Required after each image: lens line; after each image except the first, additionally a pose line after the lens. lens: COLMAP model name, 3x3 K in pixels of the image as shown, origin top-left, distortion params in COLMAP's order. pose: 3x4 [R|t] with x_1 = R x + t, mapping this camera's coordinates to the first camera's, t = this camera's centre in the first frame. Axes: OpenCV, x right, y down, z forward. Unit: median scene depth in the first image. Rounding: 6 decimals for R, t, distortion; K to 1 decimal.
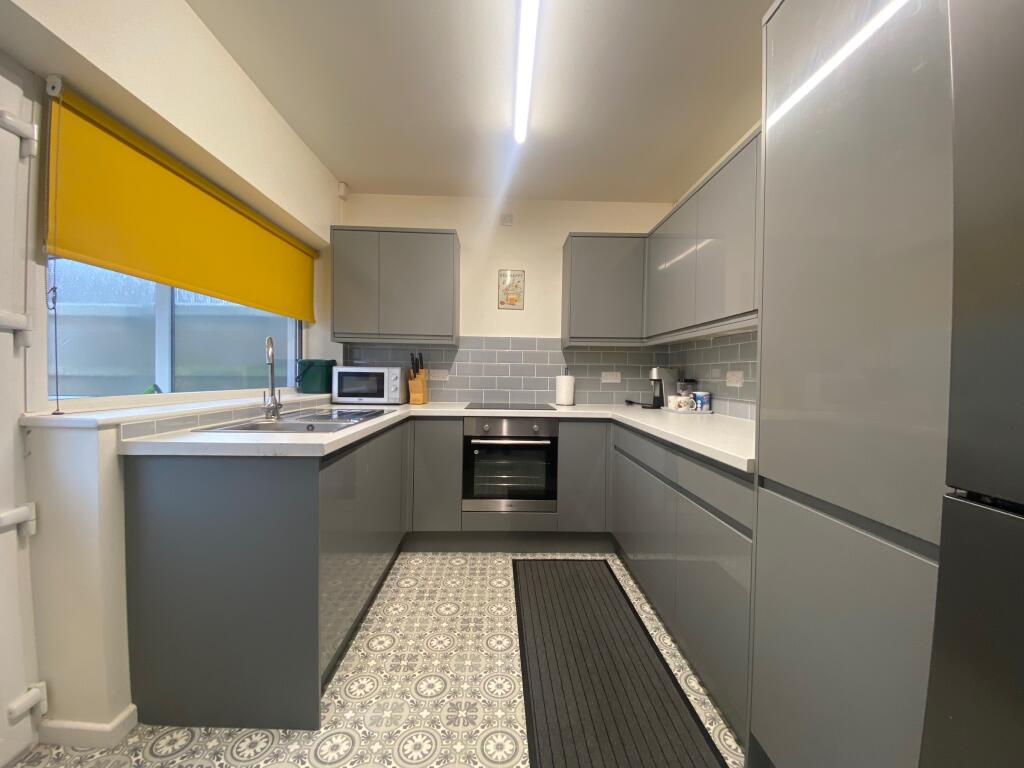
lens RADIAL K [[416.1, 0, 511.4], [0, 416.1, 381.5], [0, 0, 1]] dist [0.021270, -0.021452]
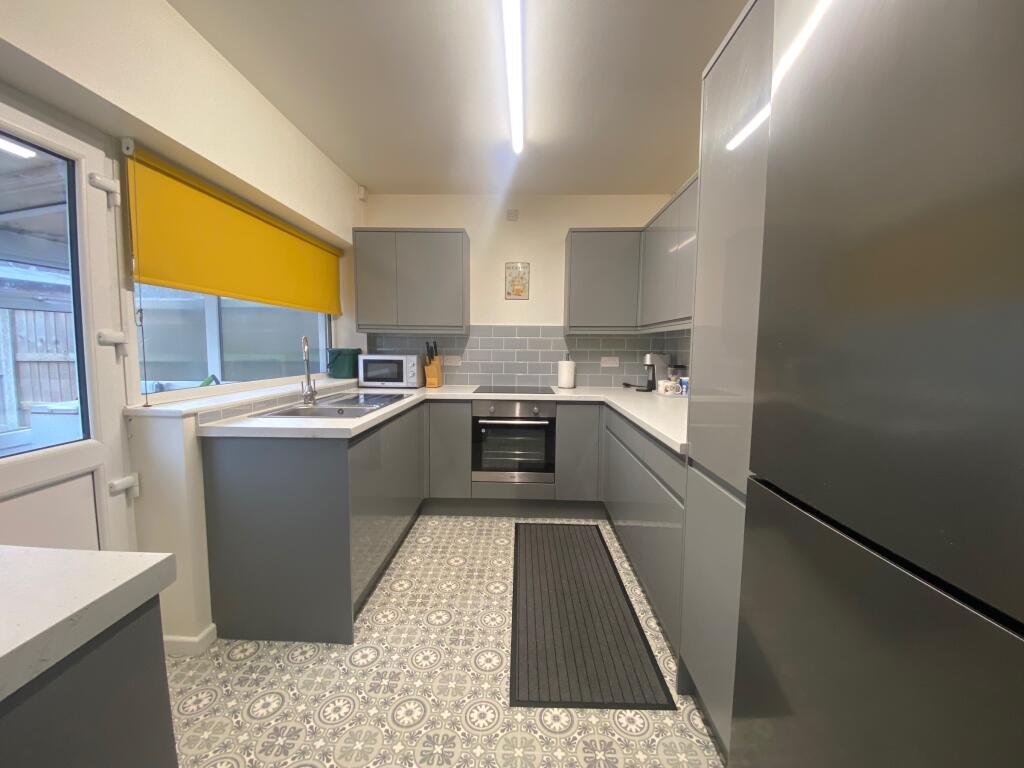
lens RADIAL K [[416.1, 0, 511.4], [0, 416.1, 381.5], [0, 0, 1]] dist [0.021270, -0.021452]
pose [[0.998074, -0.001056, -0.062023, 0.063273], [0.005135, 0.997830, 0.065643, -0.039029], [0.061820, -0.065835, 0.995914, -0.119581]]
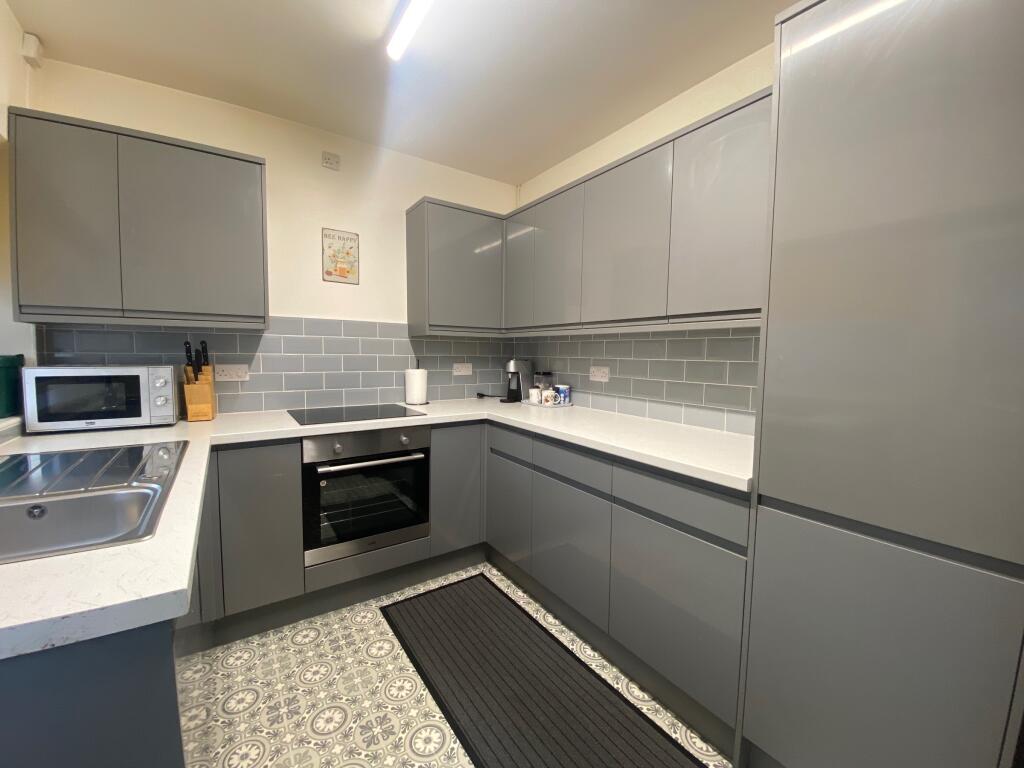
lens RADIAL K [[416.1, 0, 511.4], [0, 416.1, 381.5], [0, 0, 1]] dist [0.021270, -0.021452]
pose [[0.839530, -0.042827, 0.541623, -0.199607], [0.007162, 0.997674, 0.067786, -0.054115], [-0.543266, -0.053029, 0.837884, 0.222845]]
